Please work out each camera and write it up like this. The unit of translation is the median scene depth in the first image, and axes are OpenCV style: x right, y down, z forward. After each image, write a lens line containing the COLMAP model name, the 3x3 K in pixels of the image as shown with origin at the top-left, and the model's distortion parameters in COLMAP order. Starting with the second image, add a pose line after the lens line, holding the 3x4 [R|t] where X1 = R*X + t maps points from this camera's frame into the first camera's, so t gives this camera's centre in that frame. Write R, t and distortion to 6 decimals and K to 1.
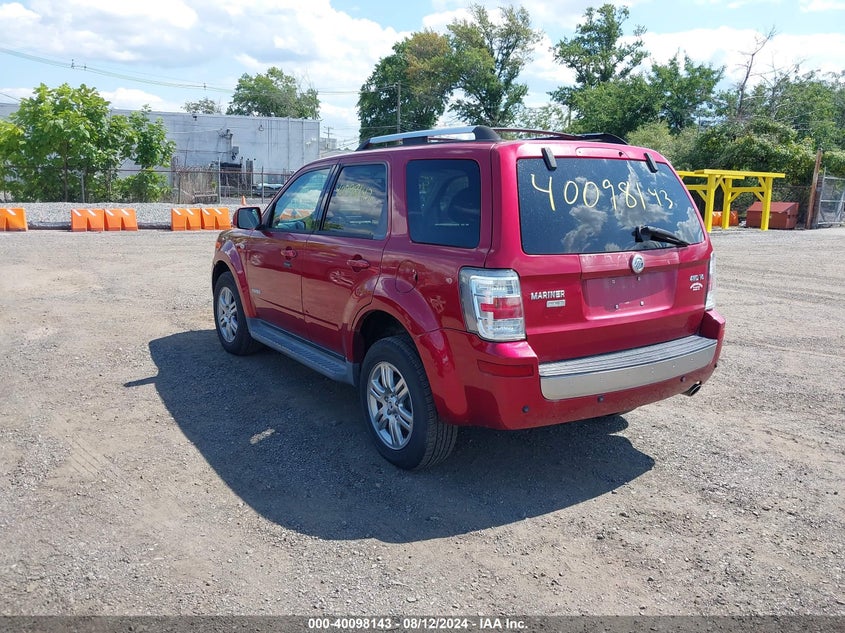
lens RADIAL K [[687.2, 0, 422.5], [0, 687.2, 316.5], [0, 0, 1]] dist [0.000375, 0.006193]
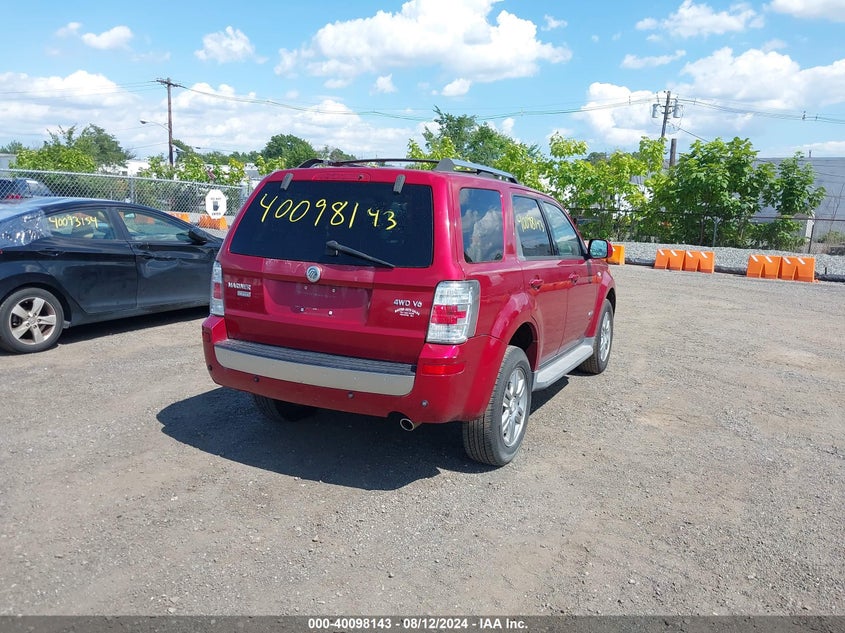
lens RADIAL K [[687.2, 0, 422.5], [0, 687.2, 316.5], [0, 0, 1]] dist [0.000375, 0.006193]
pose [[0.473263, 0.135061, -0.870506, 0.280563], [-0.199422, 0.978949, 0.043467, -0.019045], [0.858052, 0.153027, 0.490235, 0.127670]]
